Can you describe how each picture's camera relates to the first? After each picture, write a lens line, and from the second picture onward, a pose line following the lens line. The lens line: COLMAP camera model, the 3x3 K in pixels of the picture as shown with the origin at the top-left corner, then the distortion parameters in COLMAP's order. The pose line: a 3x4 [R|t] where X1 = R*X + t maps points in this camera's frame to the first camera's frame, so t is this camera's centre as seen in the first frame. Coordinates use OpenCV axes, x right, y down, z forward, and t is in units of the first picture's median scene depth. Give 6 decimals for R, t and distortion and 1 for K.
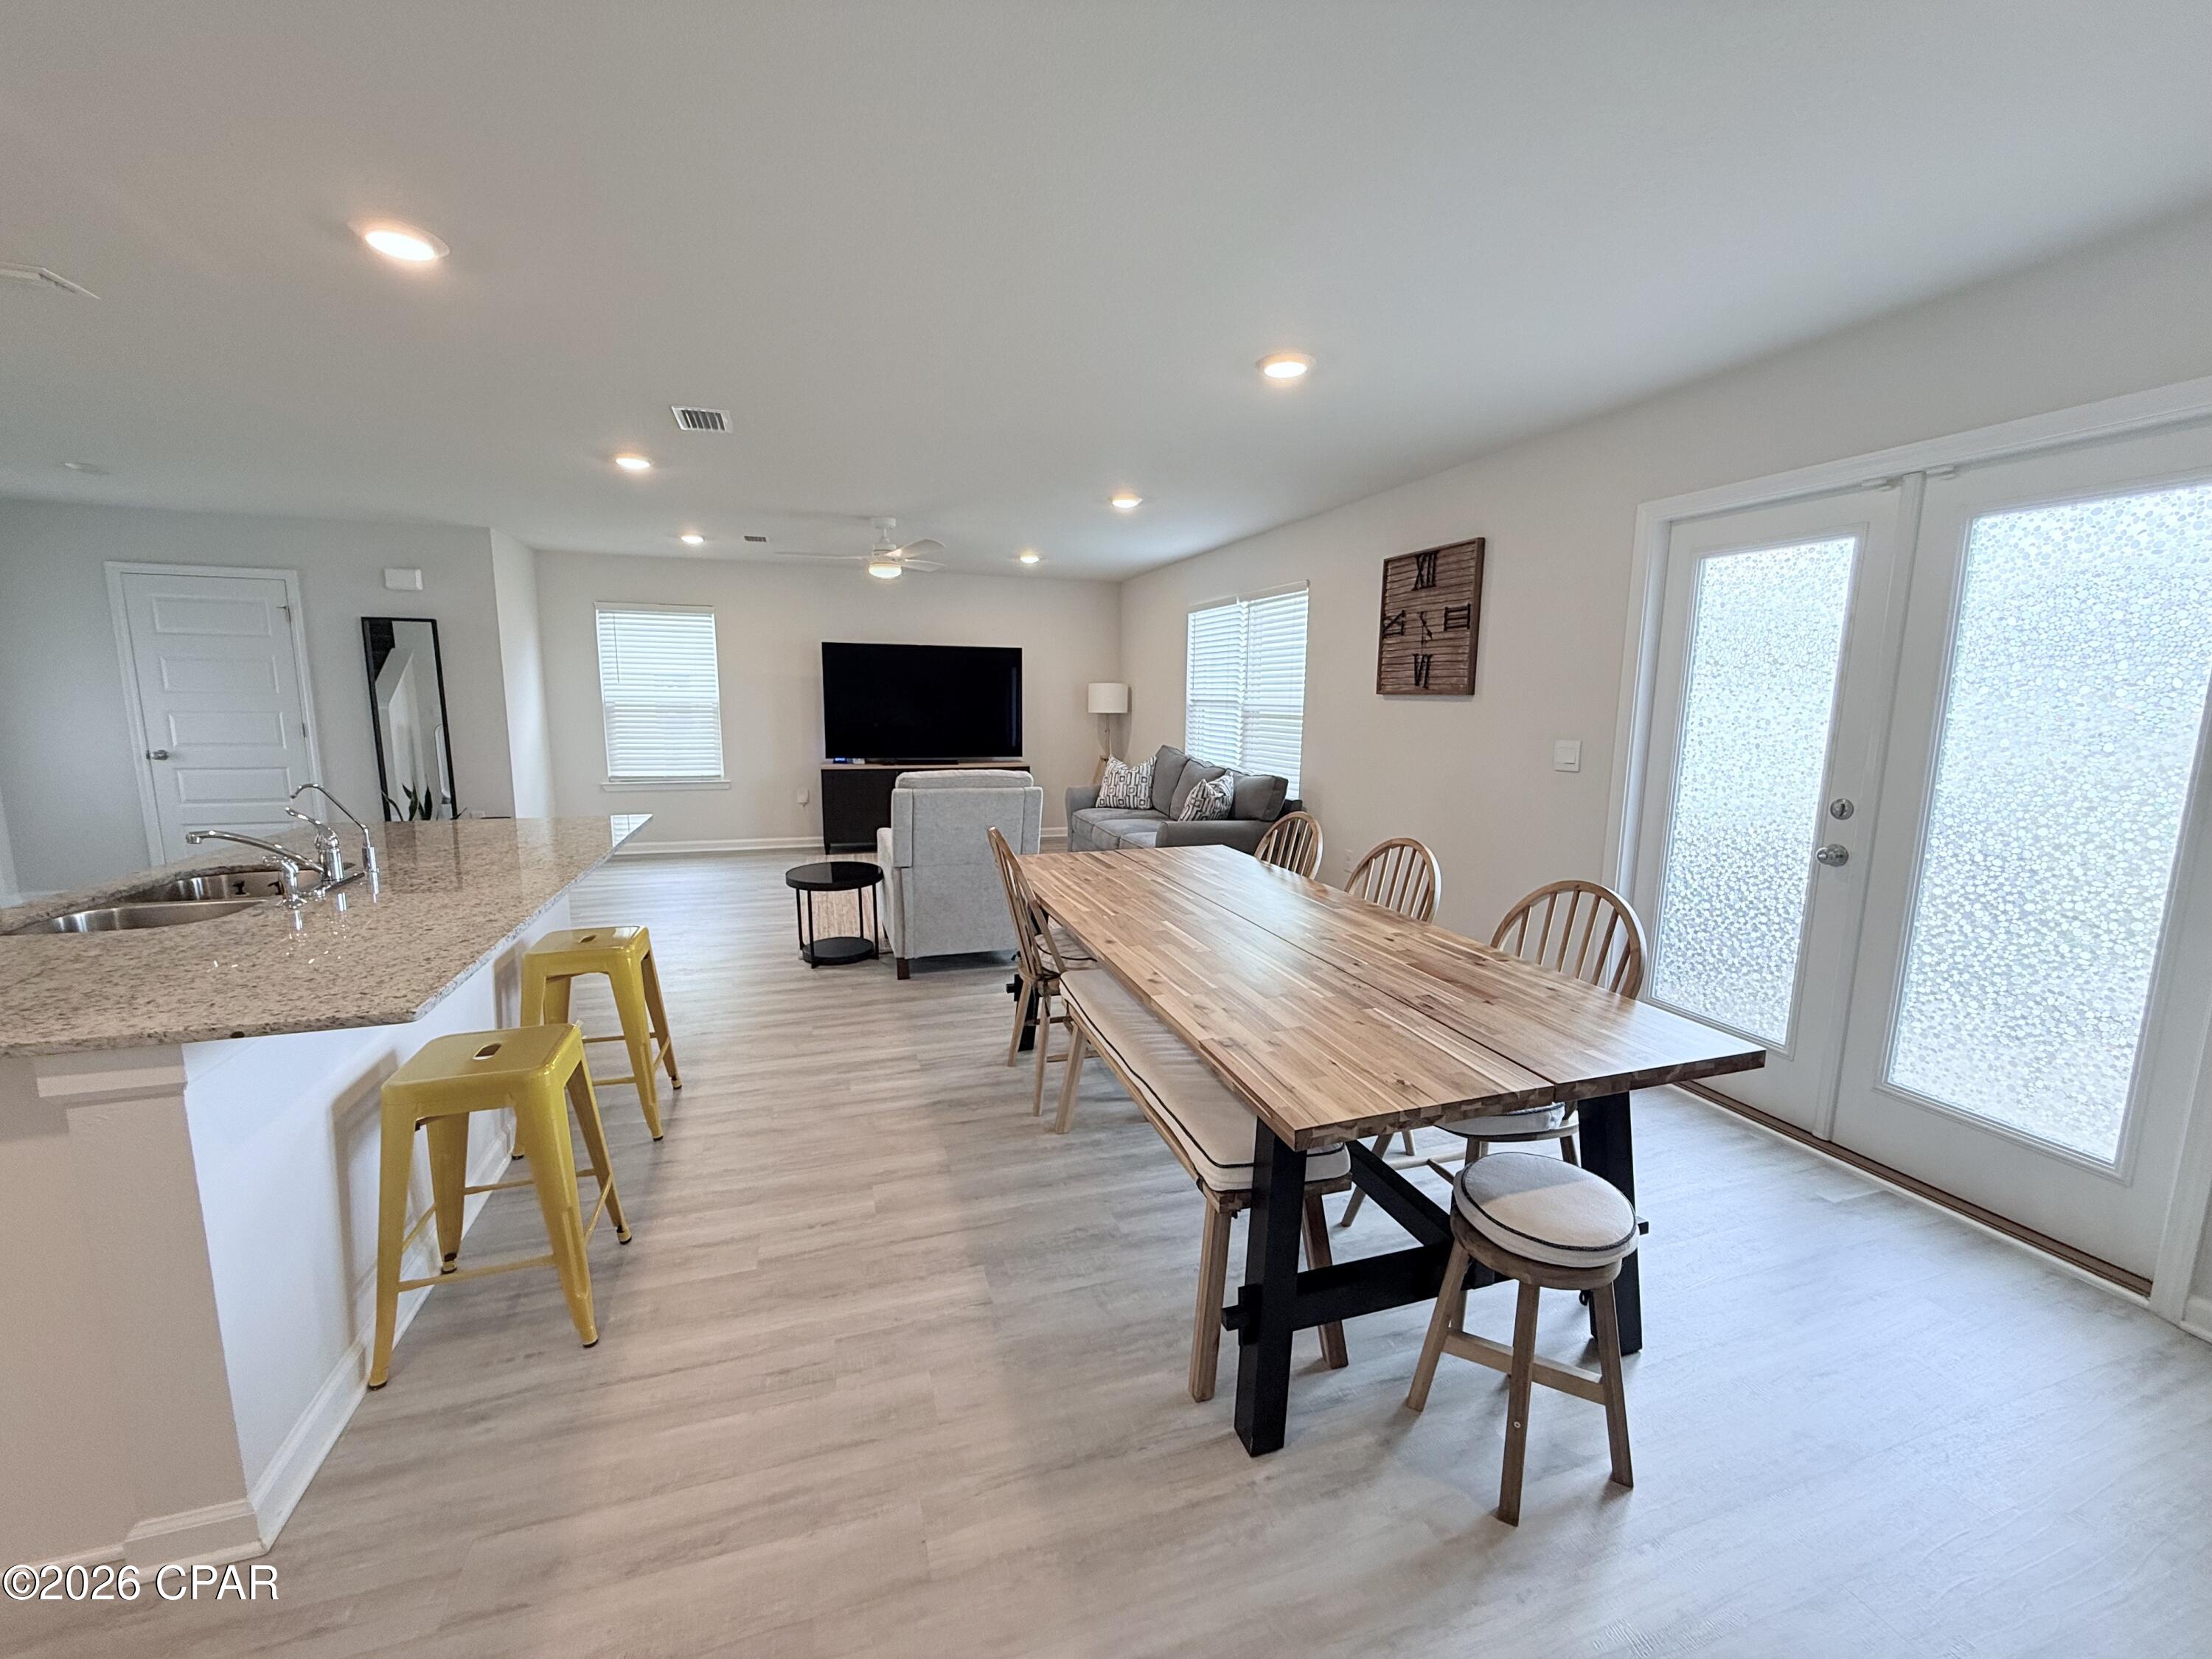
lens RADIAL K [[881.7, 0, 1104.4], [0, 881.7, 830.2], [0, 0, 1]] dist [0.000176, -0.000193]
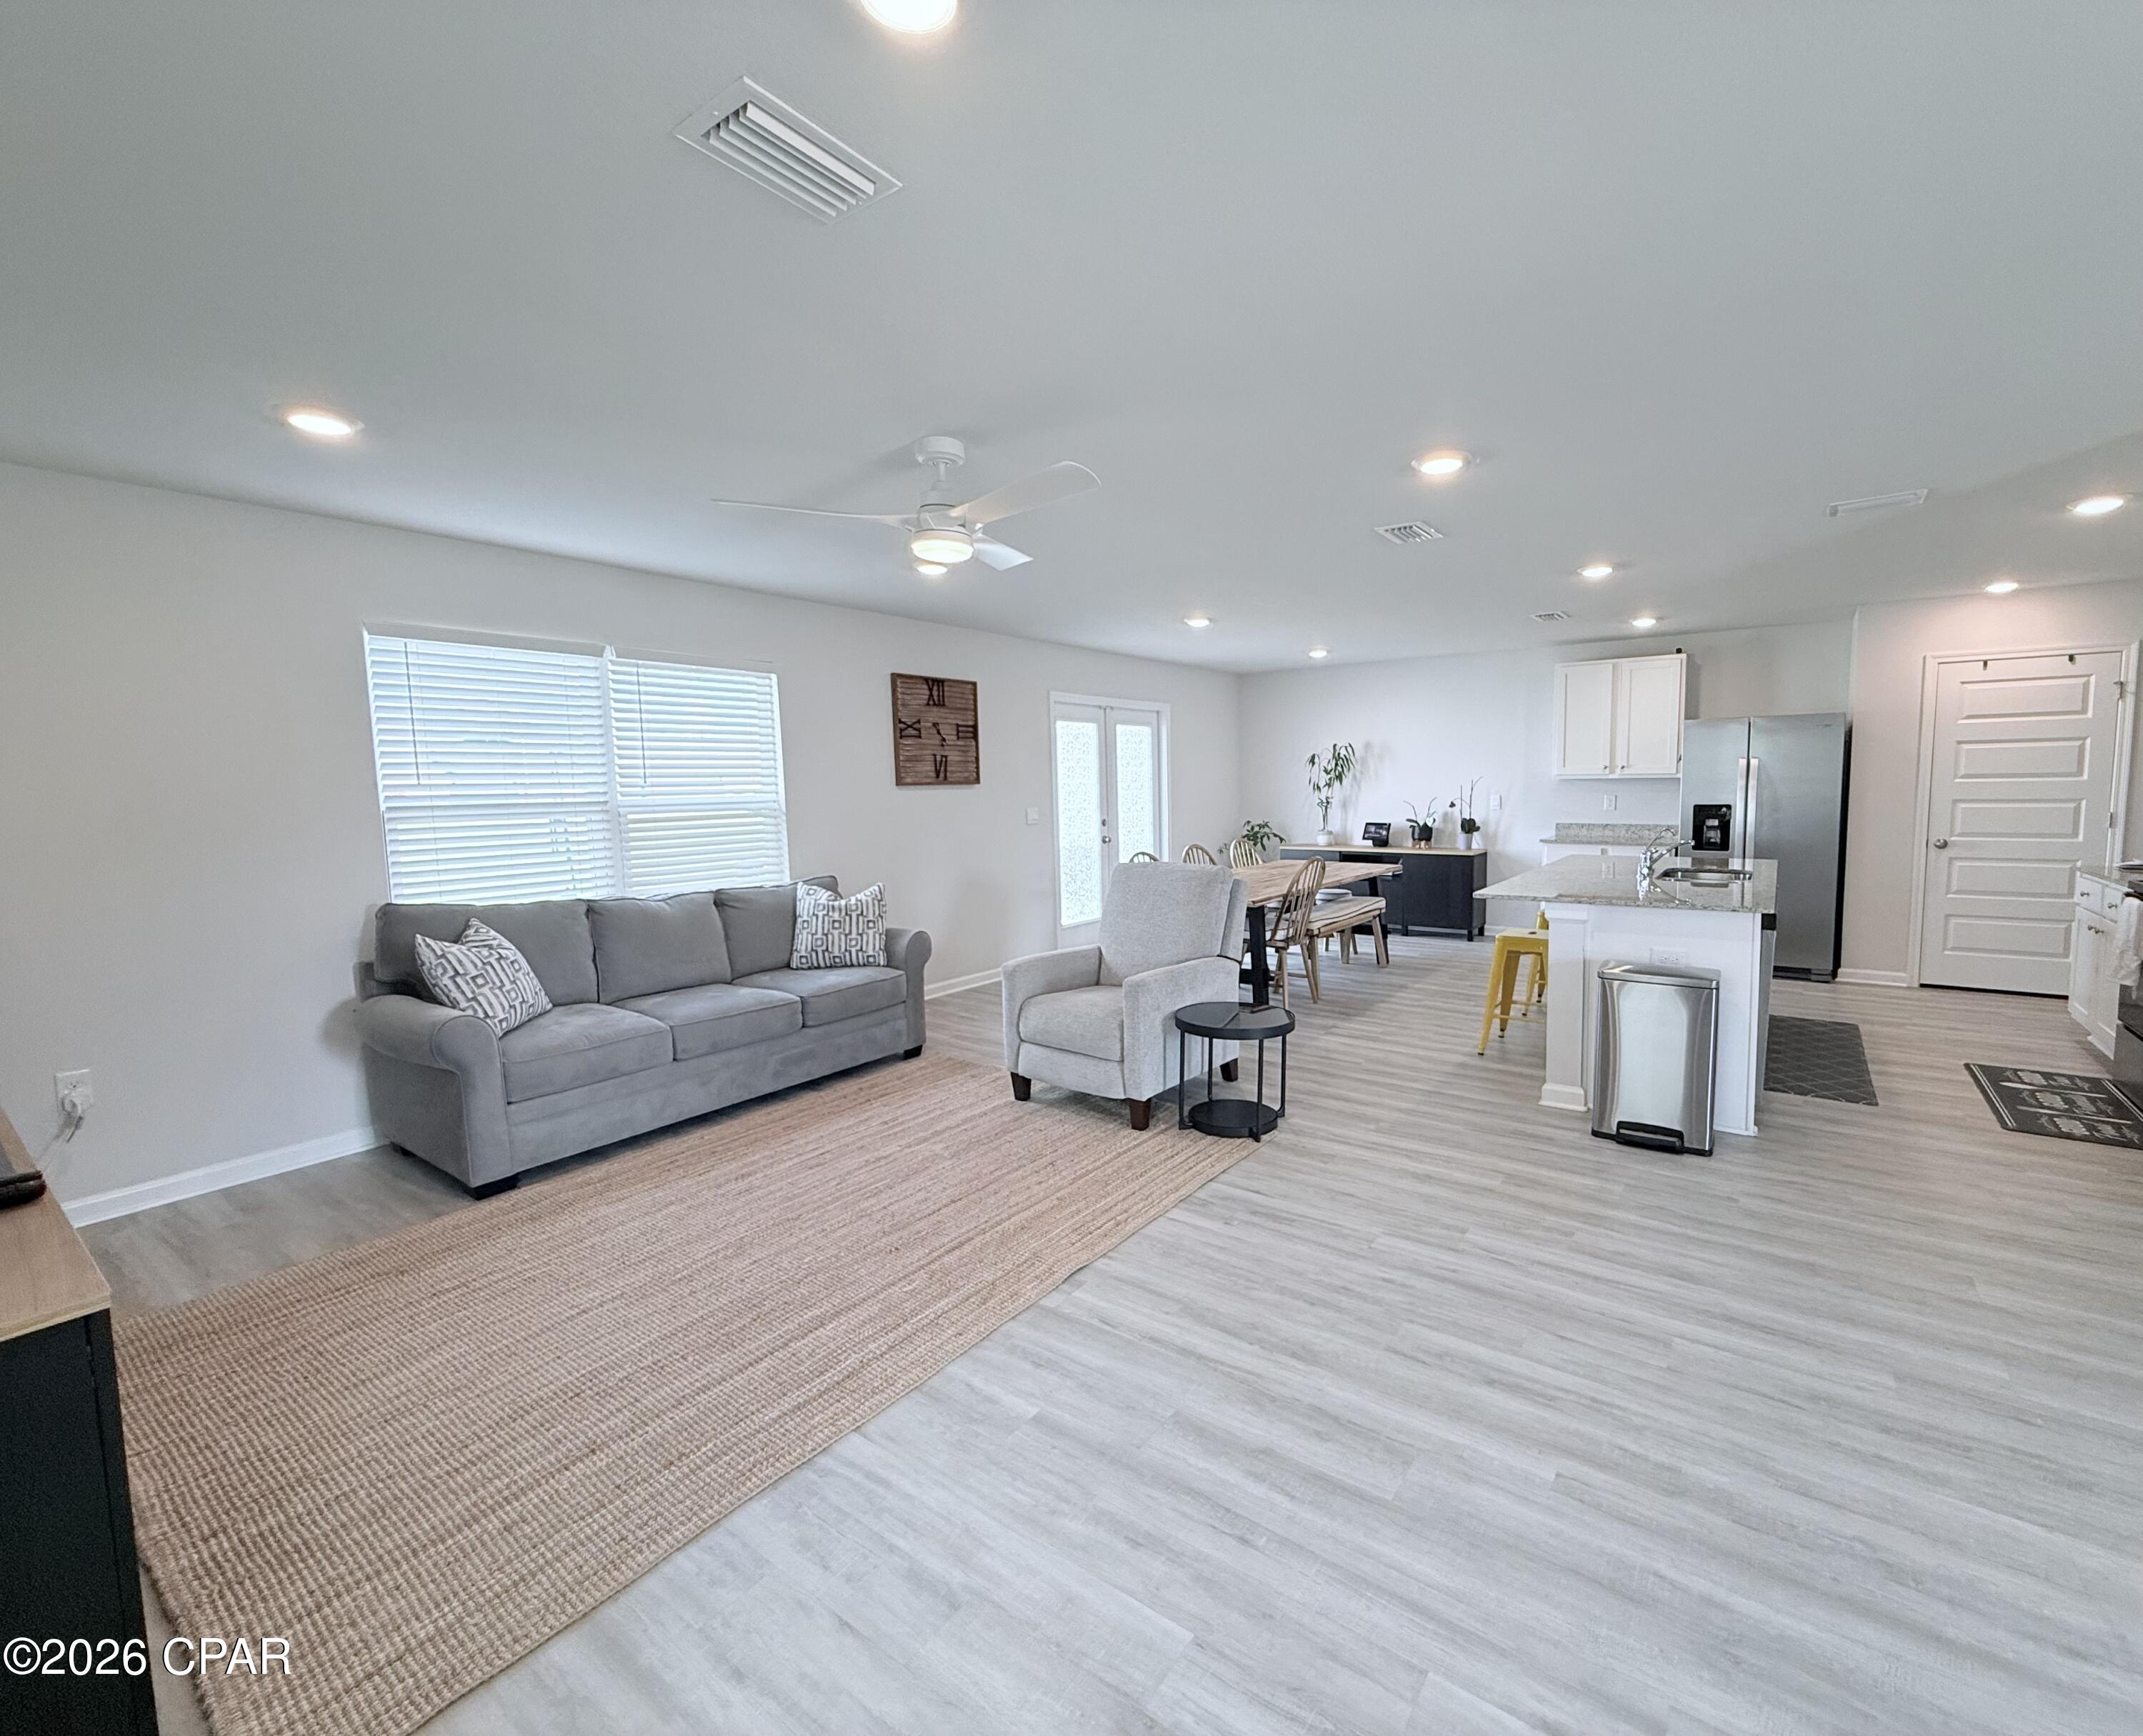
lens RADIAL K [[925.4, 0, 1158.5], [0, 925.4, 872.2], [0, 0, 1]] dist [0.001336, -0.000250]
pose [[-0.610230, -0.079188, 0.788257, -0.953414], [0.131262, 0.971133, 0.199177, -0.262302], [-0.781275, 0.225012, -0.582220, 1.594832]]
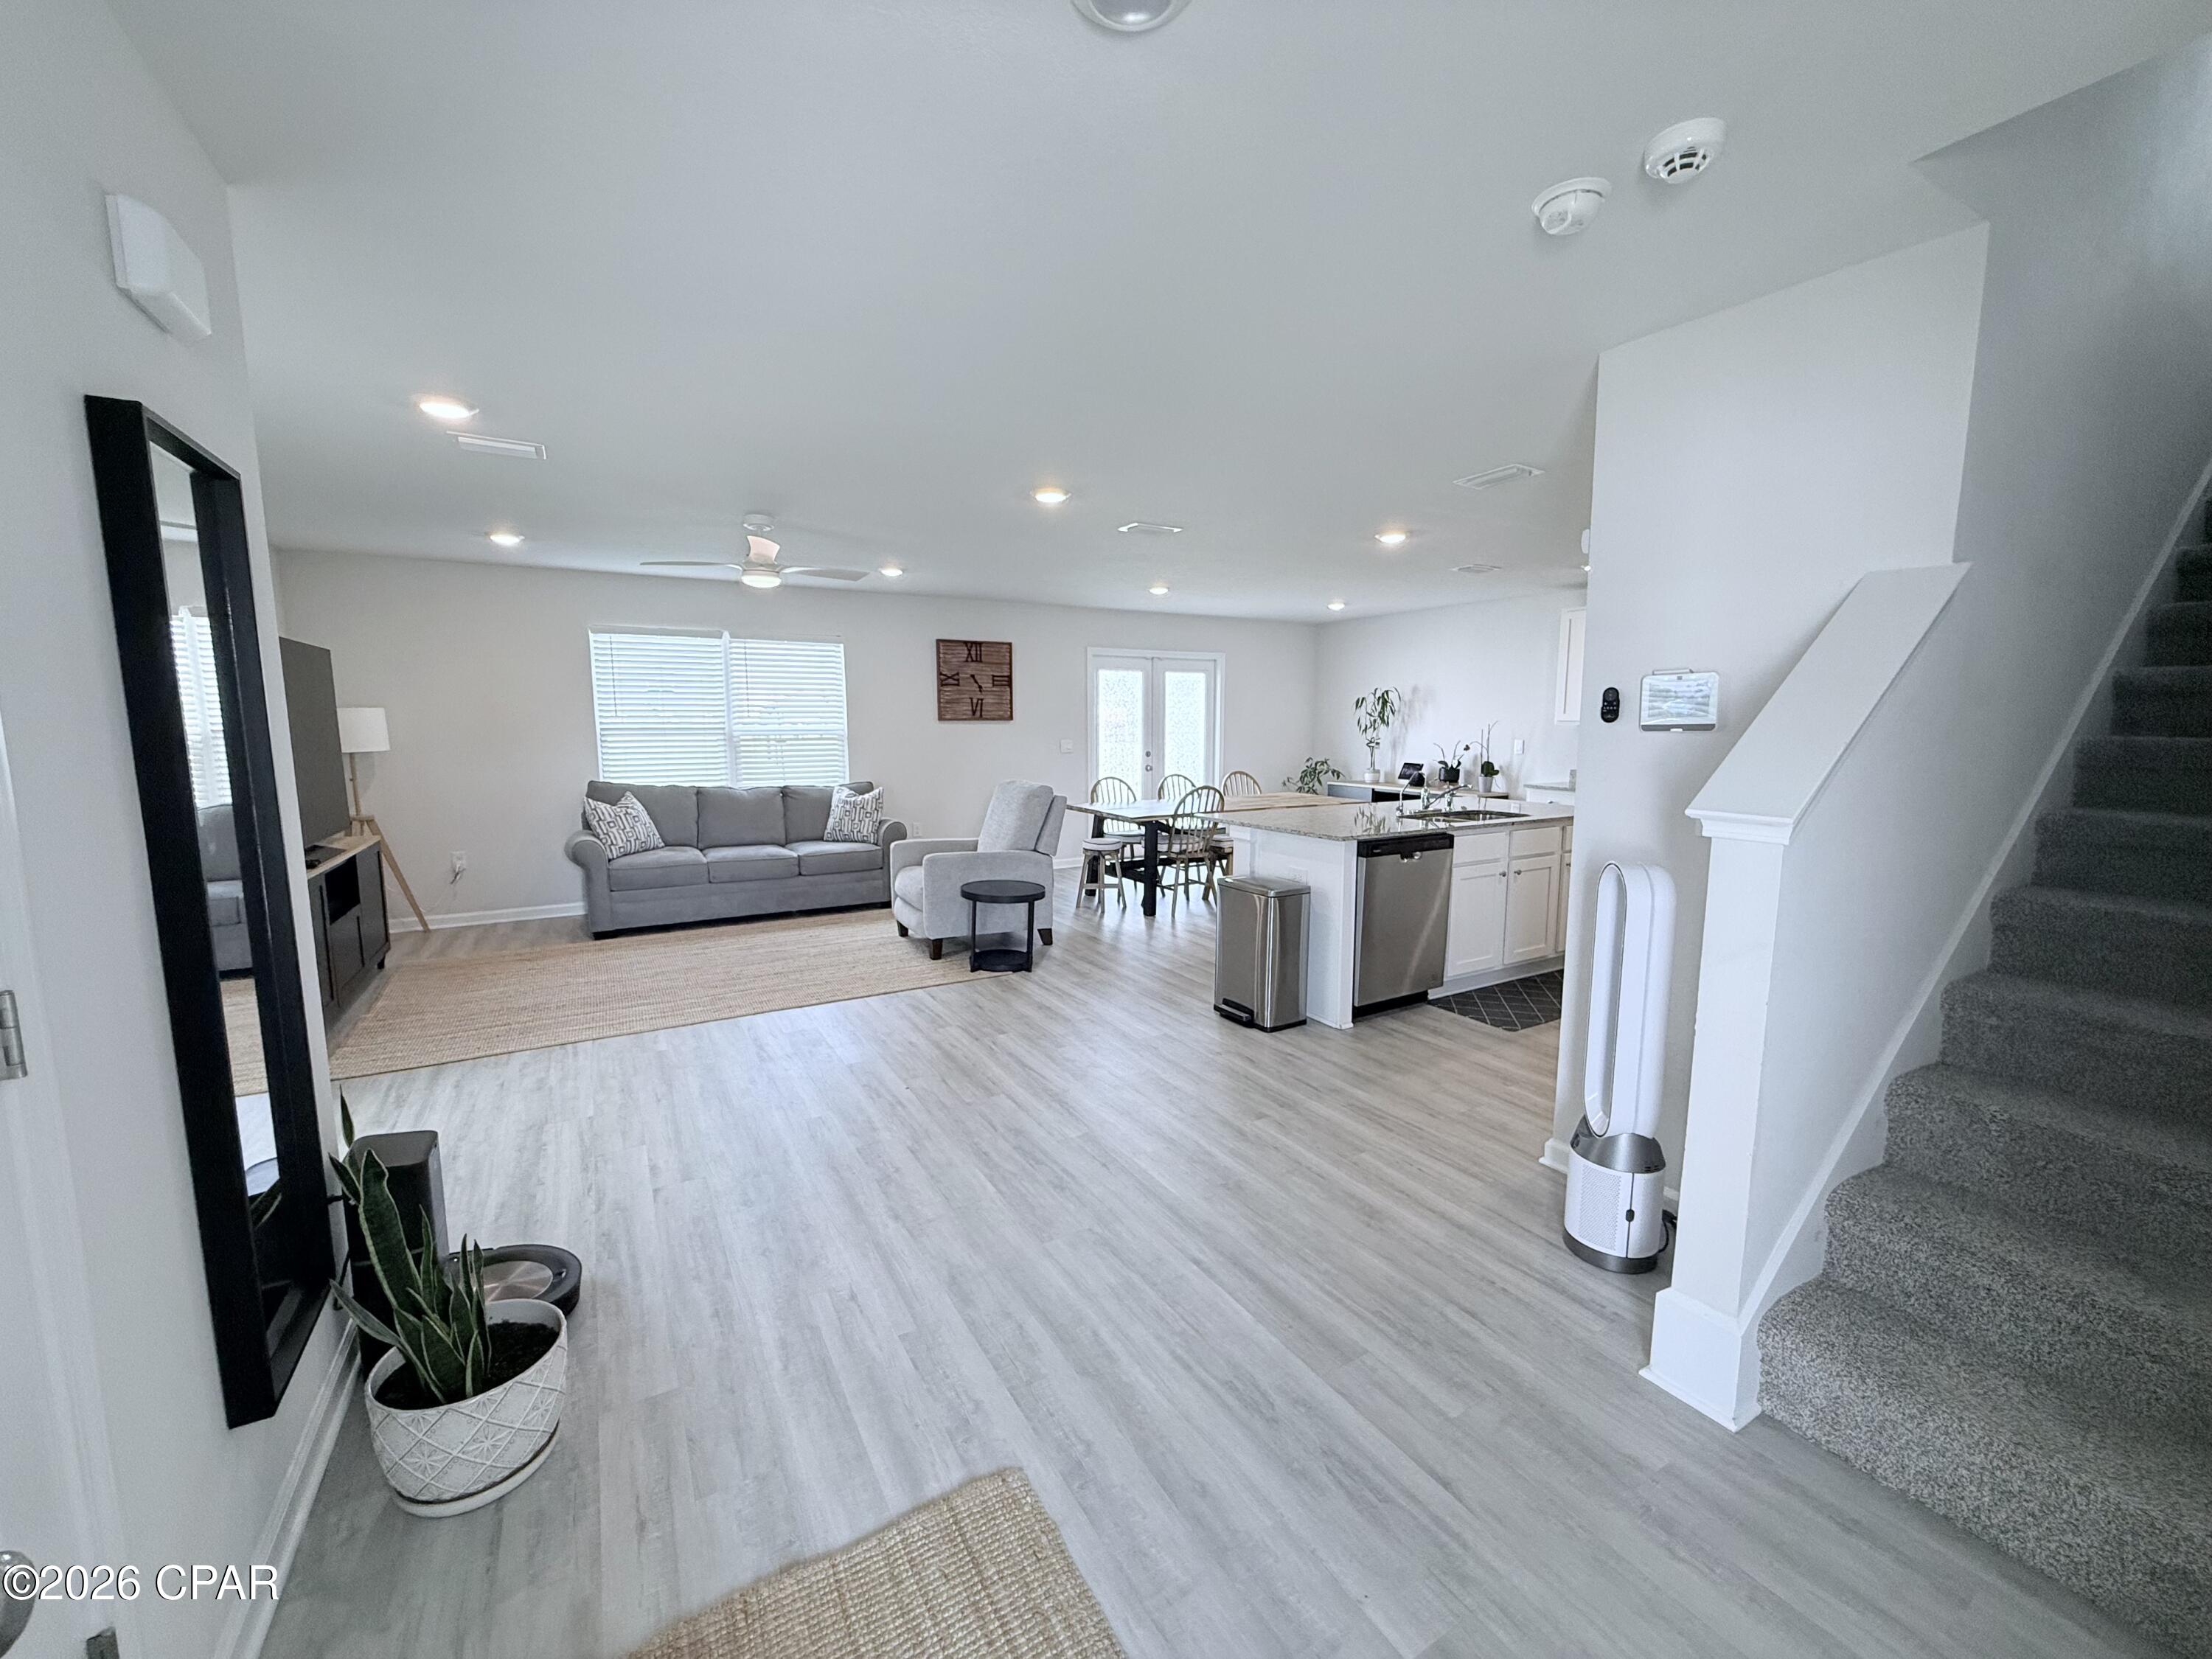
lens RADIAL K [[881.7, 0, 1107.7], [0, 881.7, 832.6], [0, 0, 1]] dist [0.000176, -0.000193]
pose [[-0.212240, -0.136465, 0.967642, -1.472075], [0.148422, 0.974212, 0.169946, -0.198374], [-0.965880, 0.179689, -0.186513, 1.126321]]
